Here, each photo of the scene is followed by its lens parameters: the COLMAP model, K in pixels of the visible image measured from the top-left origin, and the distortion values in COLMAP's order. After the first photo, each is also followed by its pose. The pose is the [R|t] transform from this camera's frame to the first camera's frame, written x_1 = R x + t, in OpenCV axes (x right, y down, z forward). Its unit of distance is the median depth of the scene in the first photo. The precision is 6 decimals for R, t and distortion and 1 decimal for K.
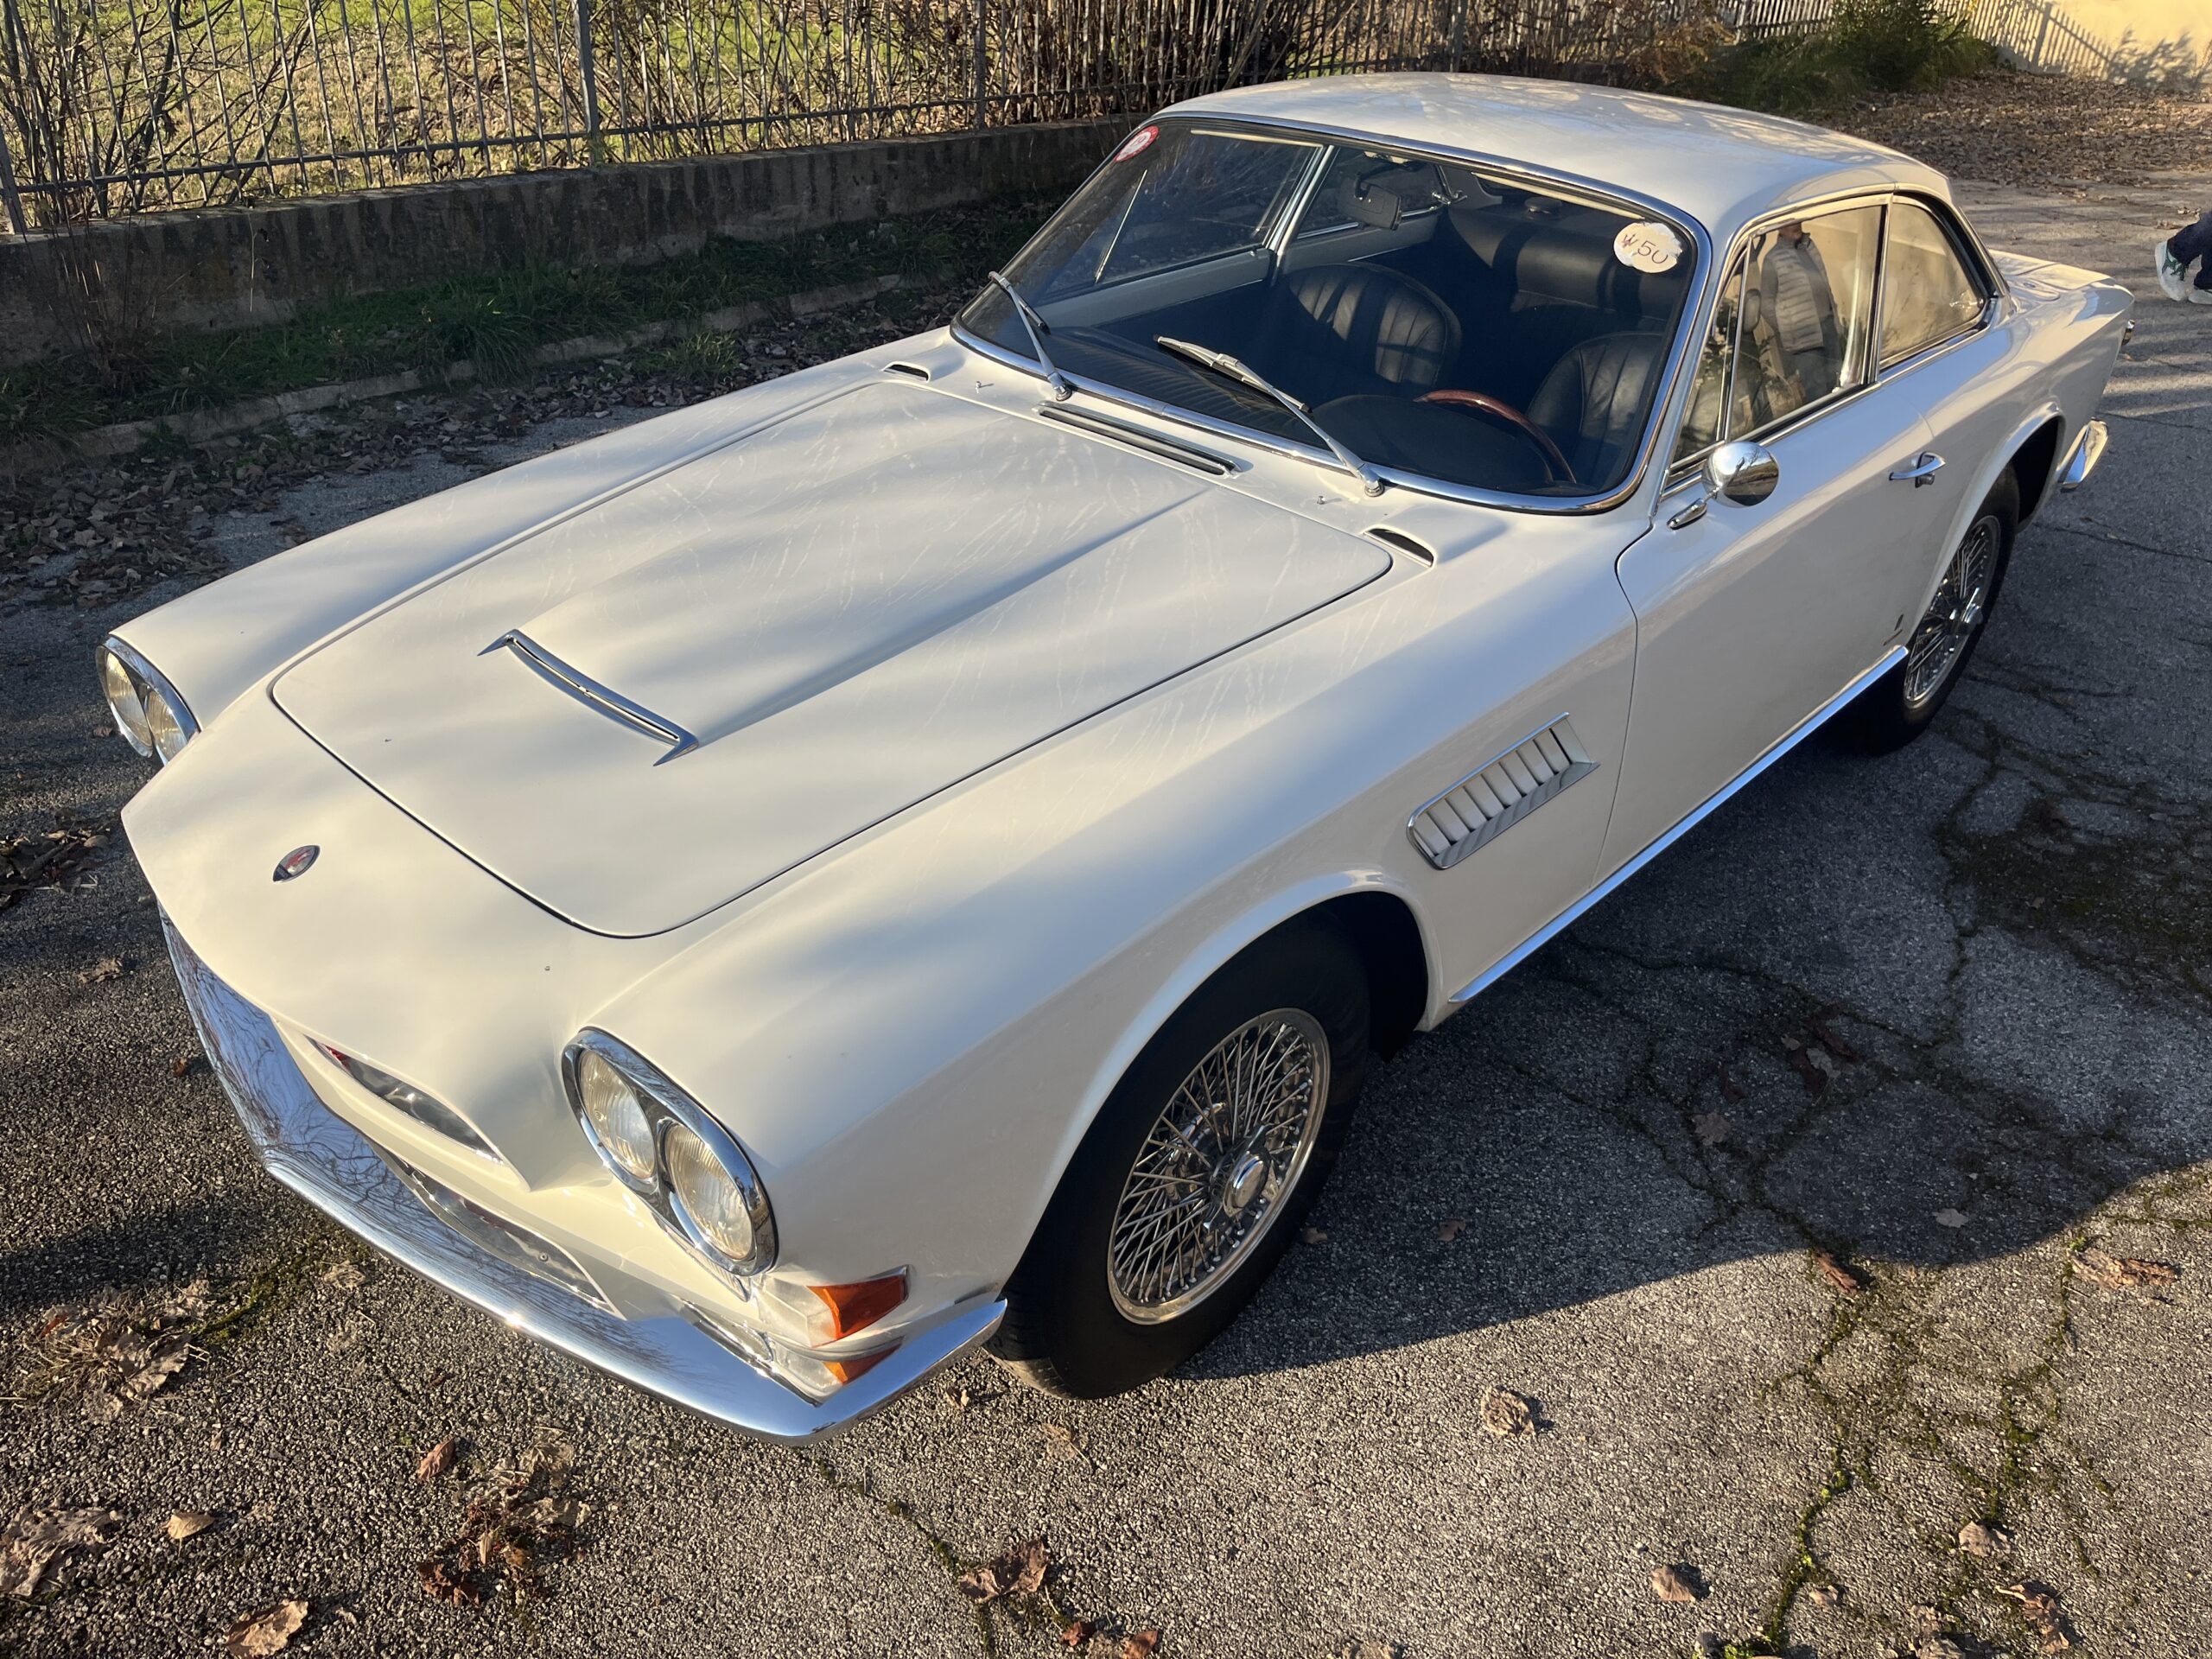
lens RADIAL K [[1669.6, 0, 1098.2], [0, 1669.6, 842.7], [0, 0, 1]] dist [0.061588, -0.097175]
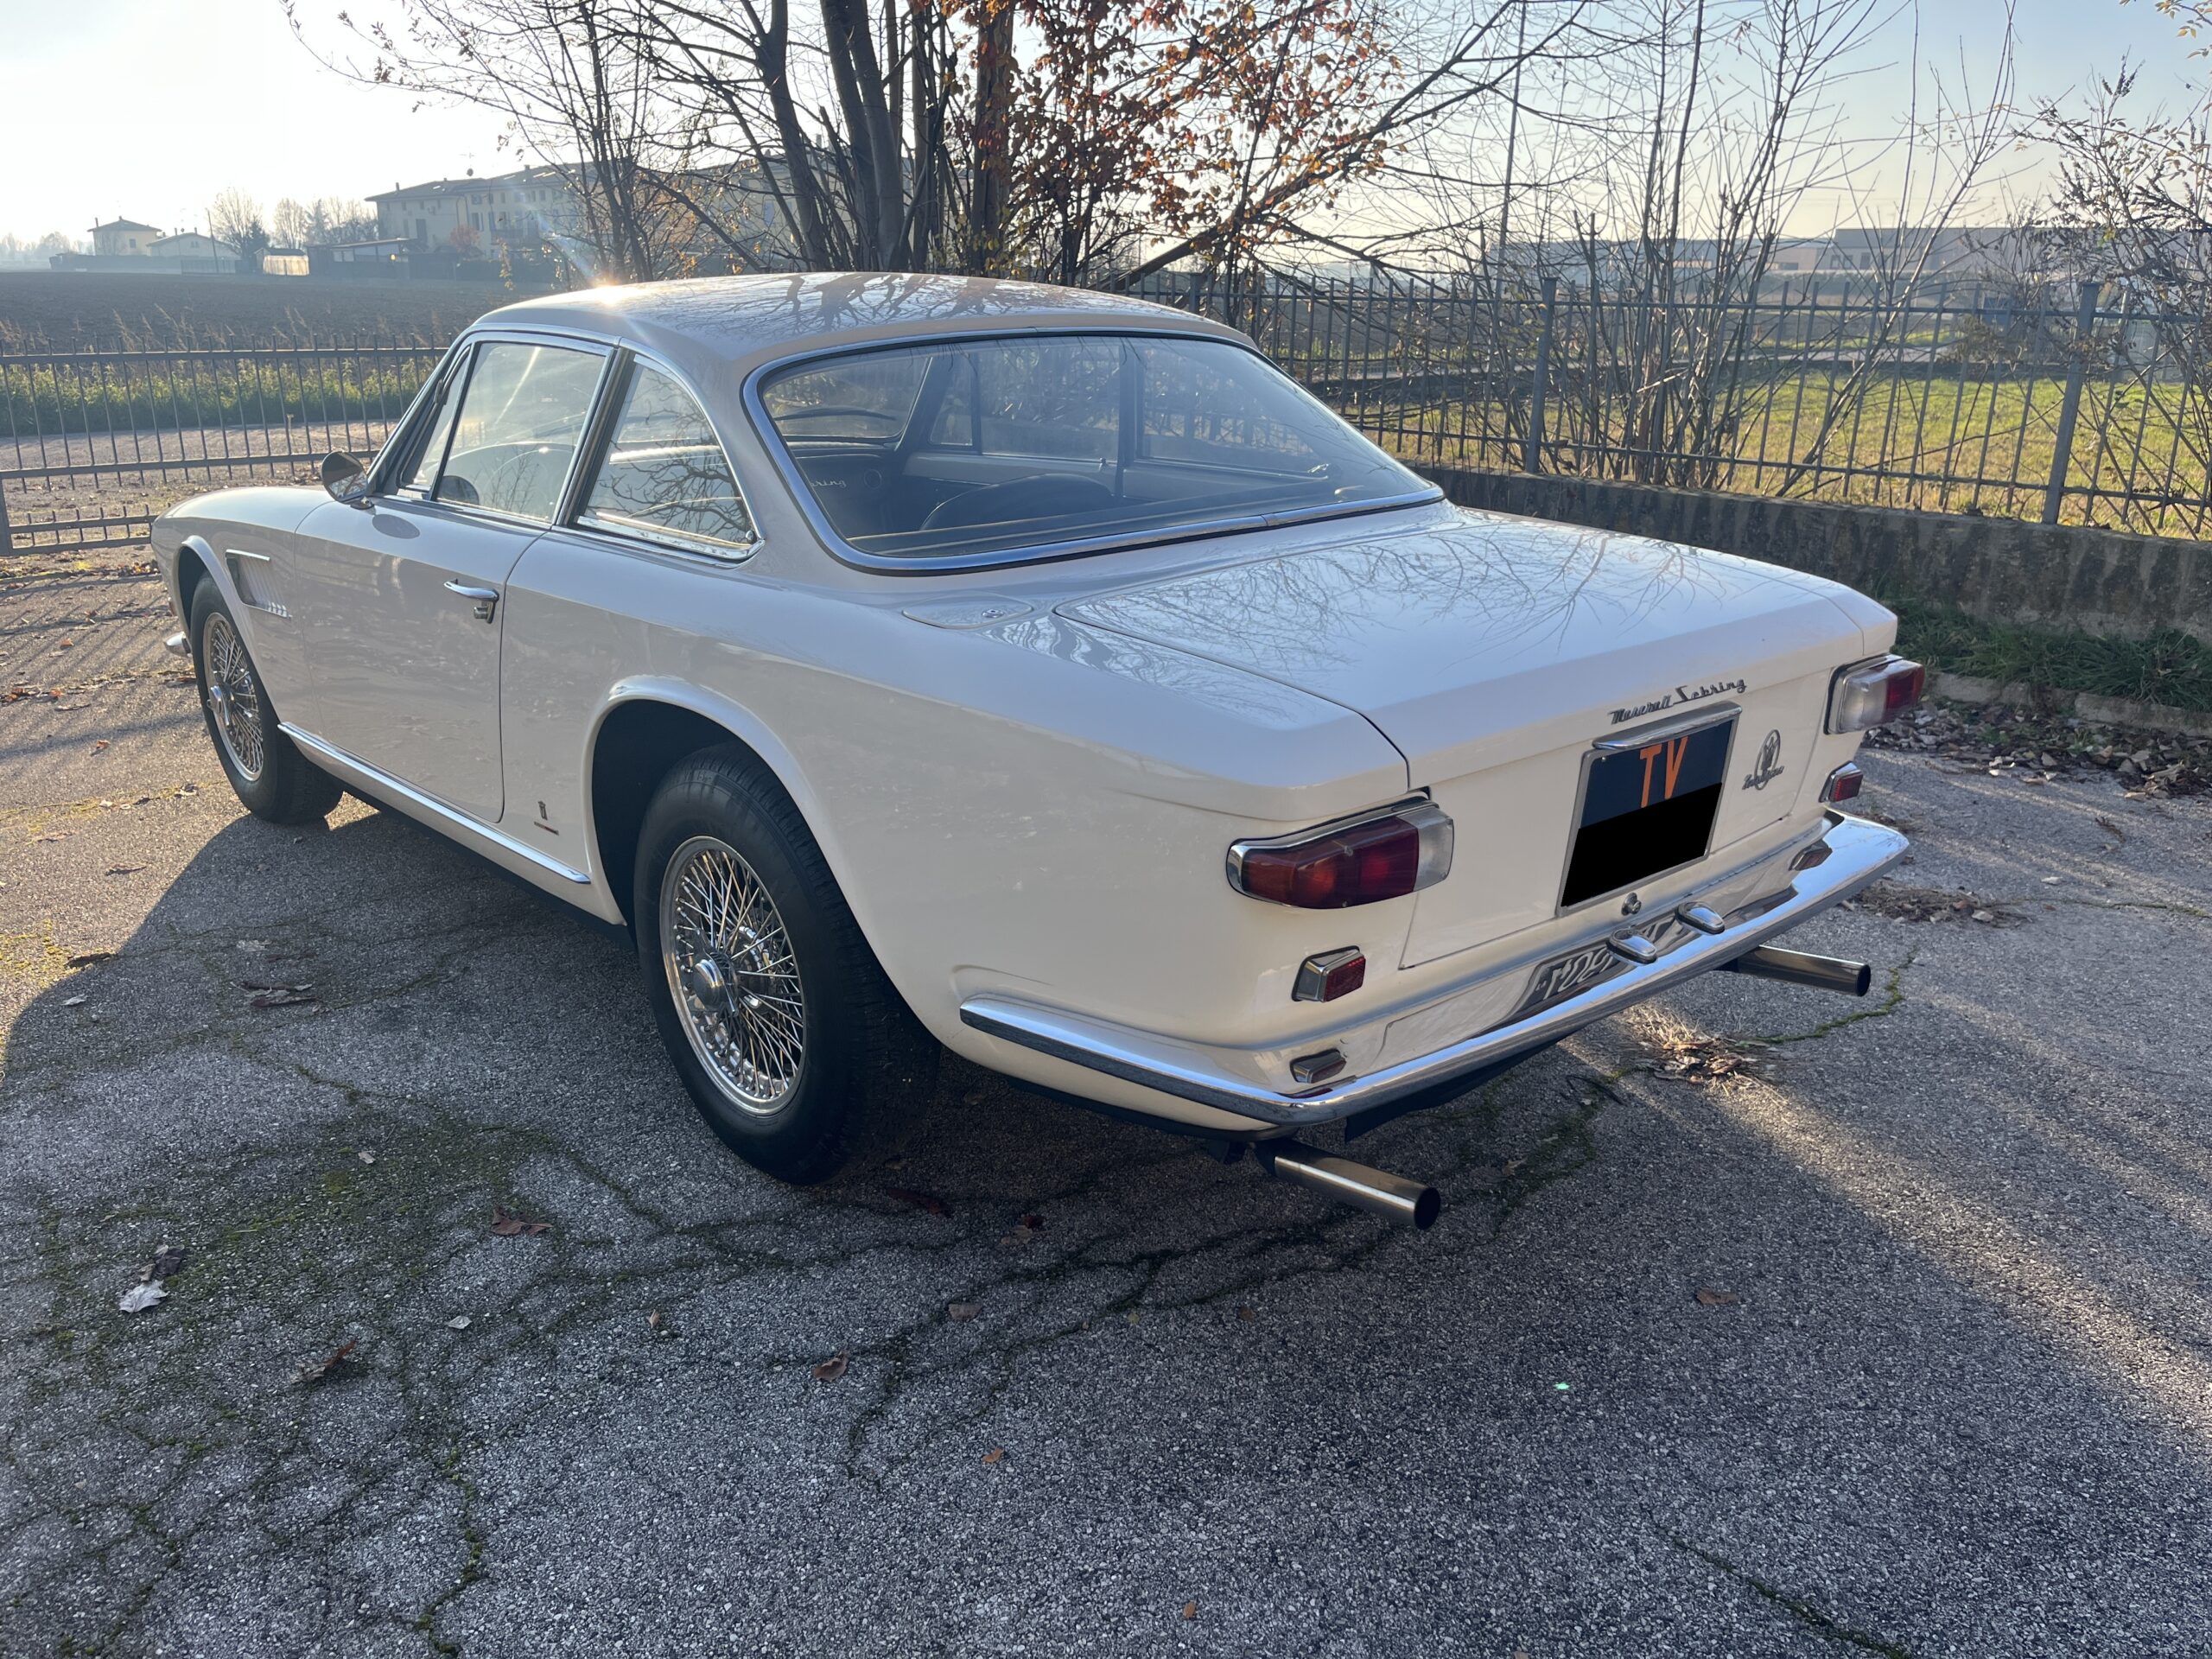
lens RADIAL K [[1743.4, 0, 1097.4], [0, 1743.4, 760.1], [0, 0, 1]] dist [0.060793, -0.107025]
pose [[-0.096544, 0.234964, -0.967198, 1.780001], [-0.522306, 0.815233, 0.250183, -0.711185], [0.847275, 0.529327, 0.044017, 1.586178]]
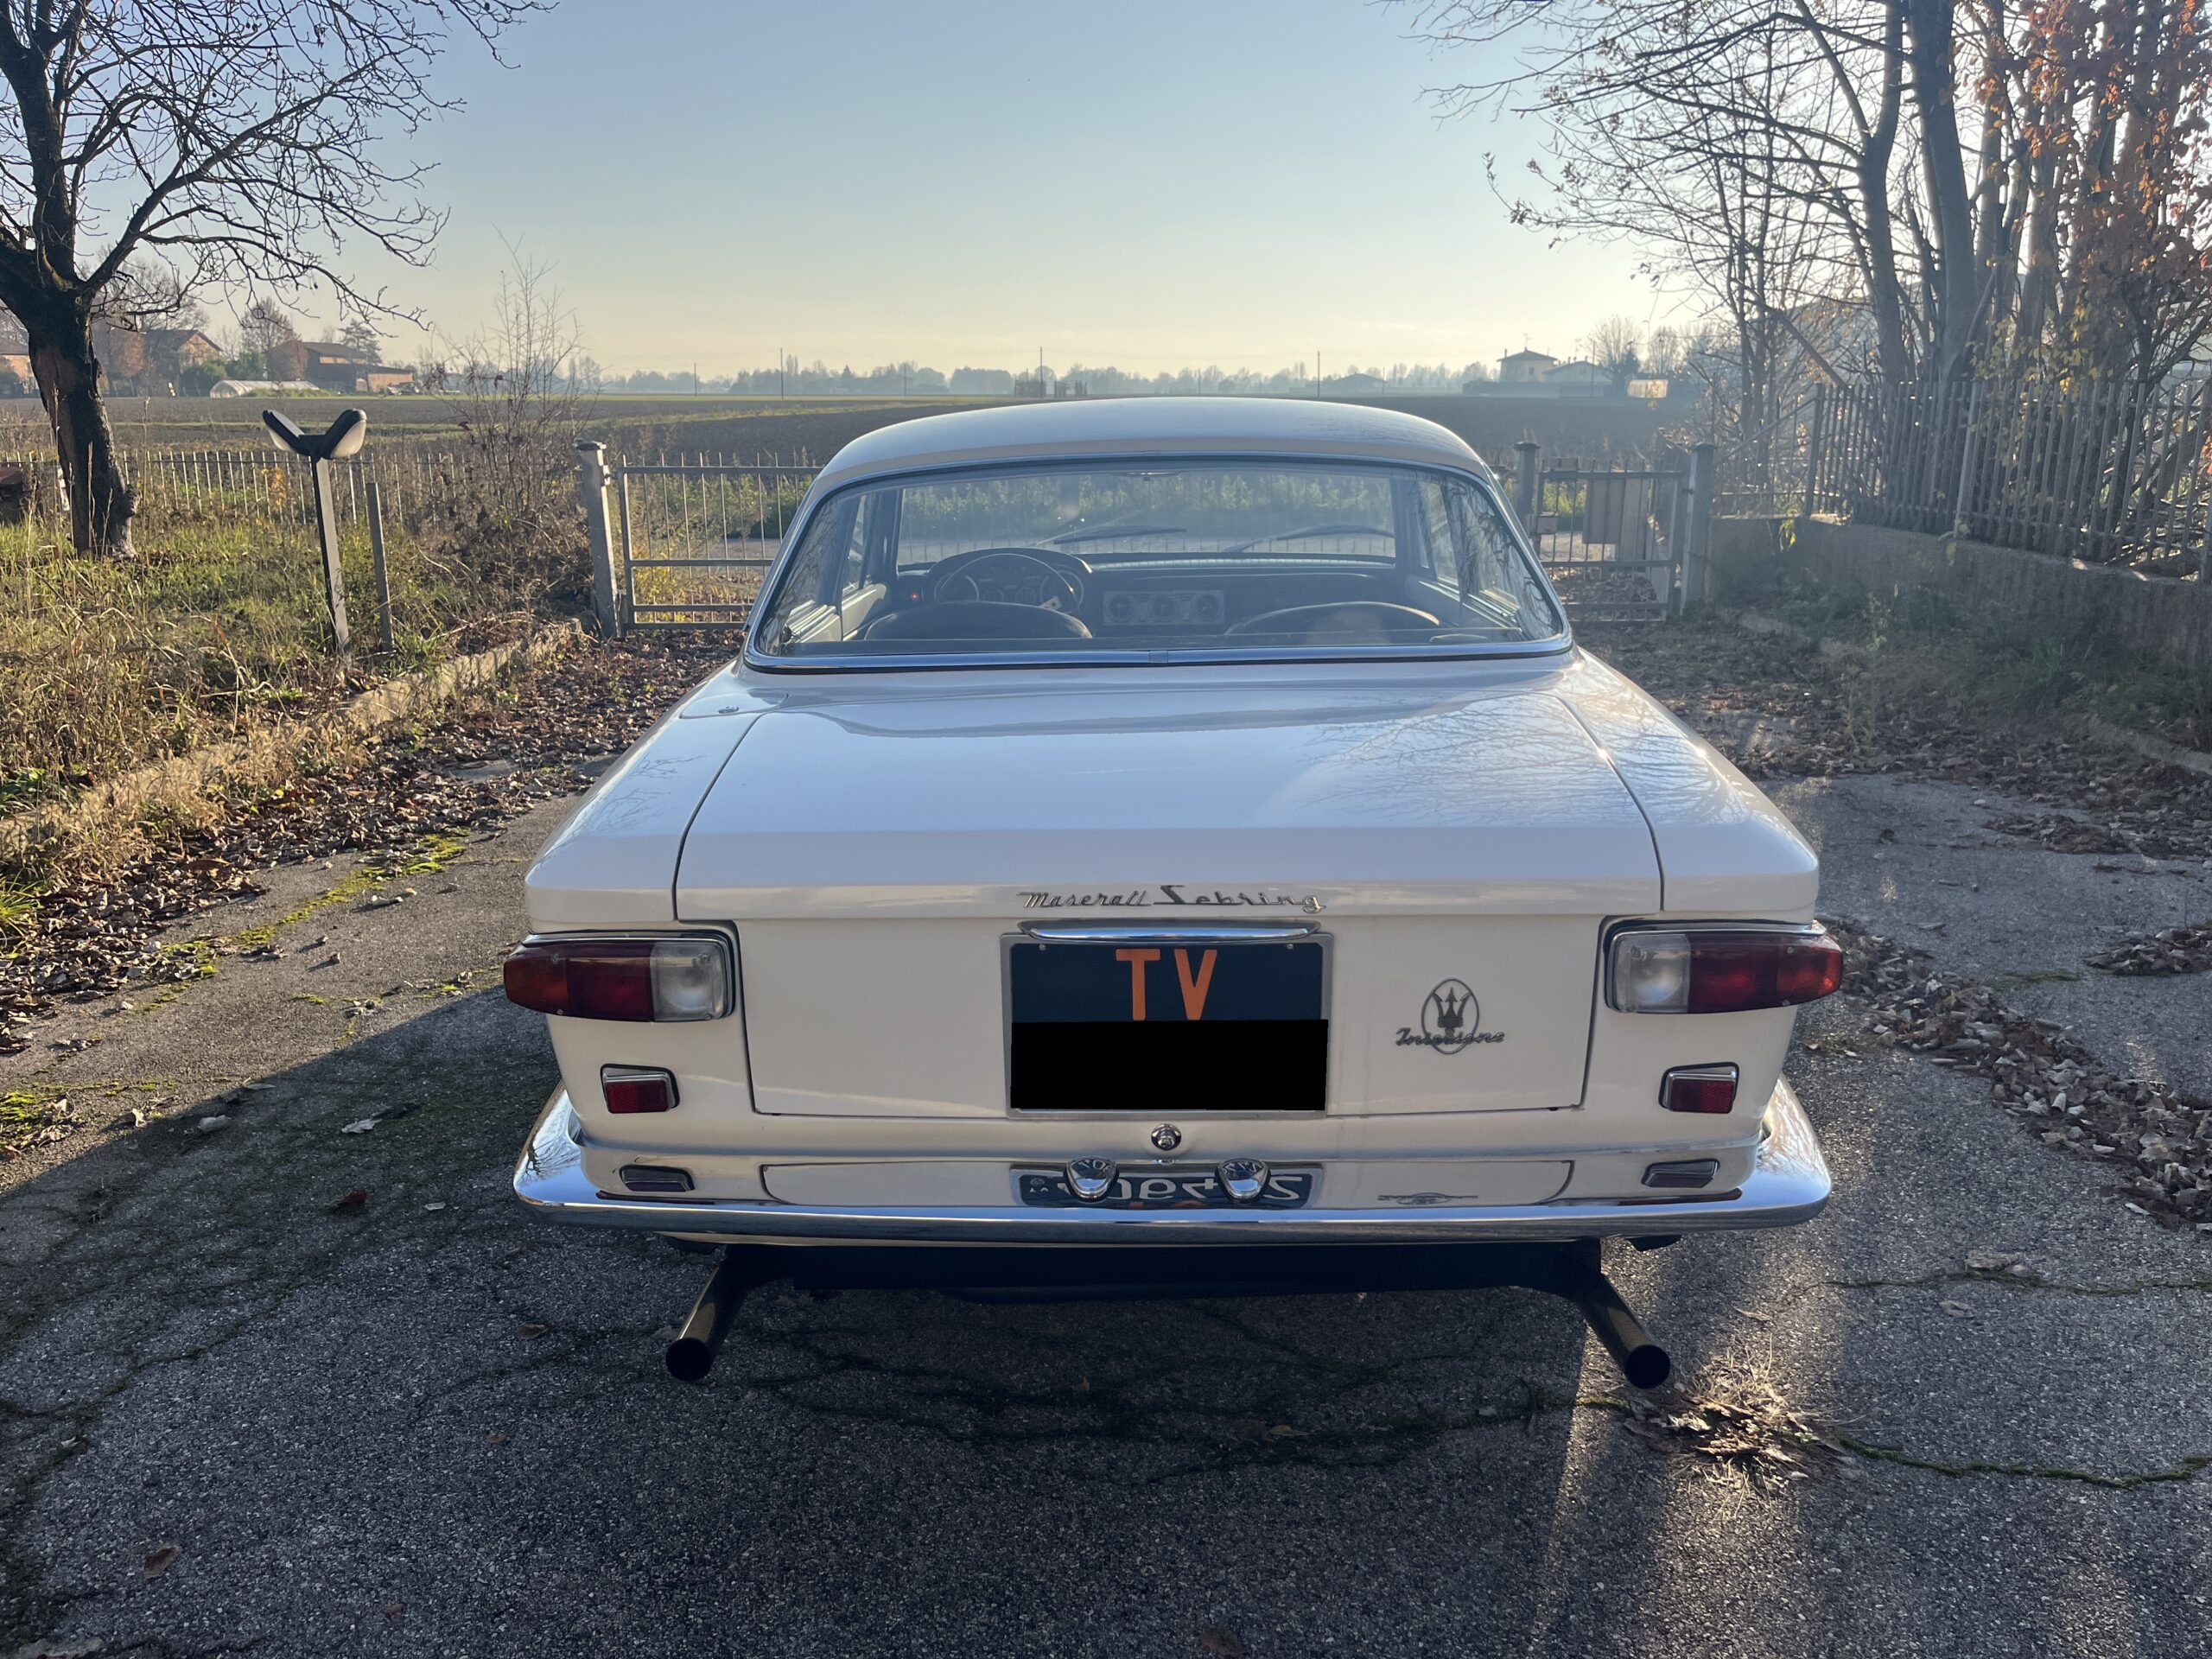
lens RADIAL K [[1691.5, 0, 1097.1], [0, 1691.5, 820.8], [0, 0, 1]] dist [0.056297, -0.089921]
pose [[-0.739881, 0.137206, -0.658597, 1.360359], [-0.362342, 0.743570, 0.561971, -1.100403], [0.566820, 0.654429, -0.500438, 2.202171]]
